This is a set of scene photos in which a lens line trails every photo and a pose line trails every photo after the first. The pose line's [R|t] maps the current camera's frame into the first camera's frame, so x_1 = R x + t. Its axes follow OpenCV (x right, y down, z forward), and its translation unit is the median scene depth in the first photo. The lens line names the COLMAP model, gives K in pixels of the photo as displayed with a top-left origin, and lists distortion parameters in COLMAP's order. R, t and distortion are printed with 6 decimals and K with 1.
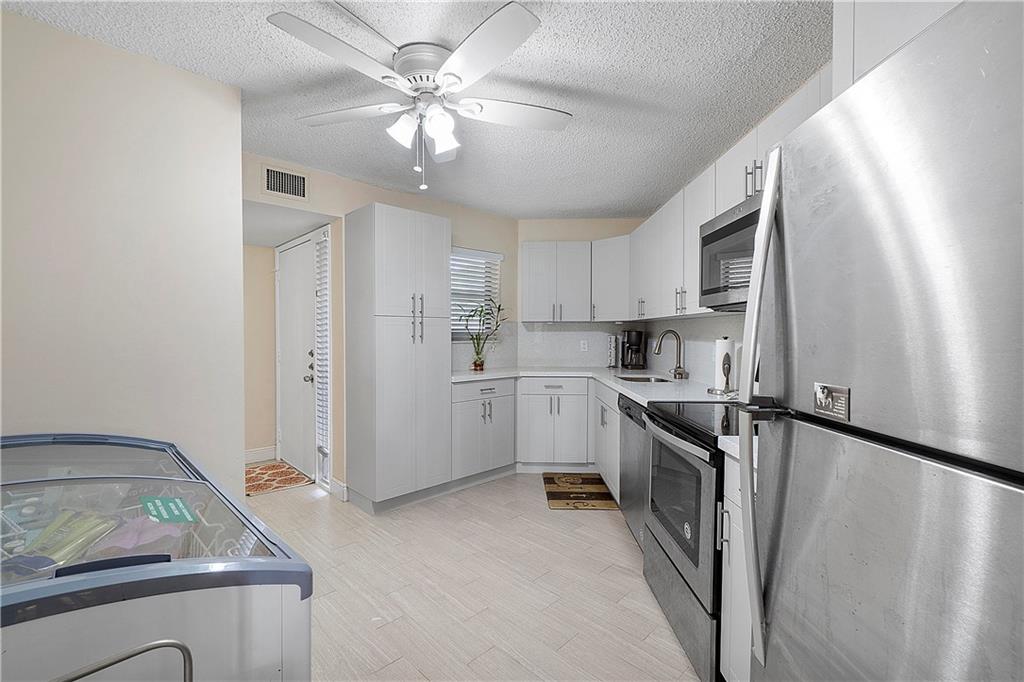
lens RADIAL K [[456.0, 0, 510.2], [0, 456.0, 337.8], [0, 0, 1]] dist [-0.000802, 0.002481]
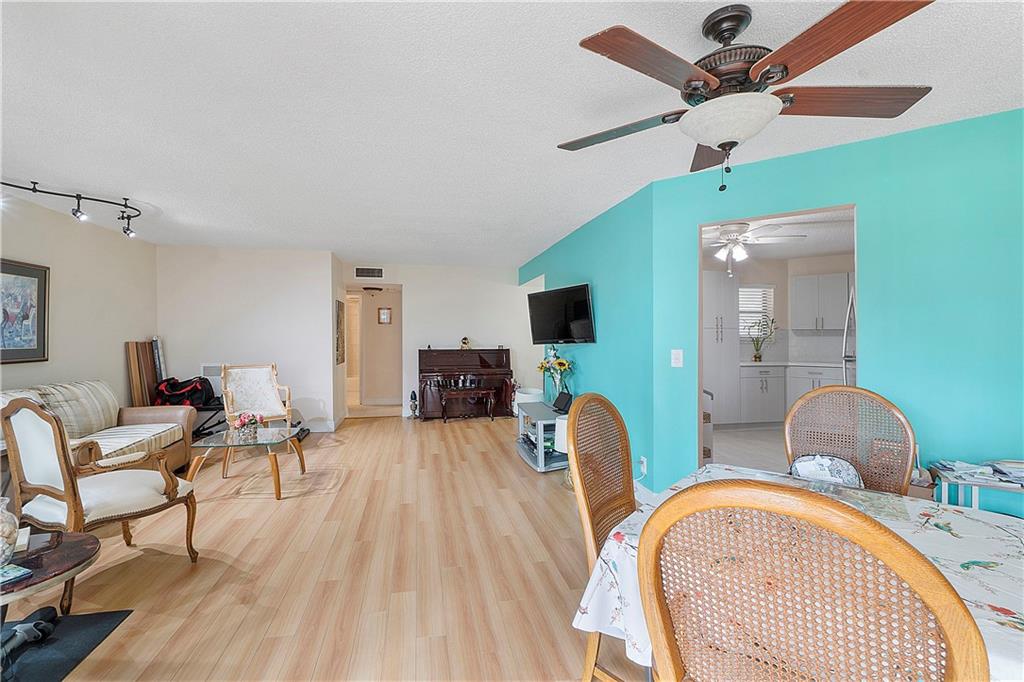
lens RADIAL K [[456.0, 0, 506.4], [0, 456.0, 331.6], [0, 0, 1]] dist [-0.000802, 0.002481]
pose [[0.840794, -0.006334, -0.541317, 0.111534], [-0.004943, 0.999800, -0.019378, 0.010083], [0.541332, 0.018969, 0.840595, -1.647769]]
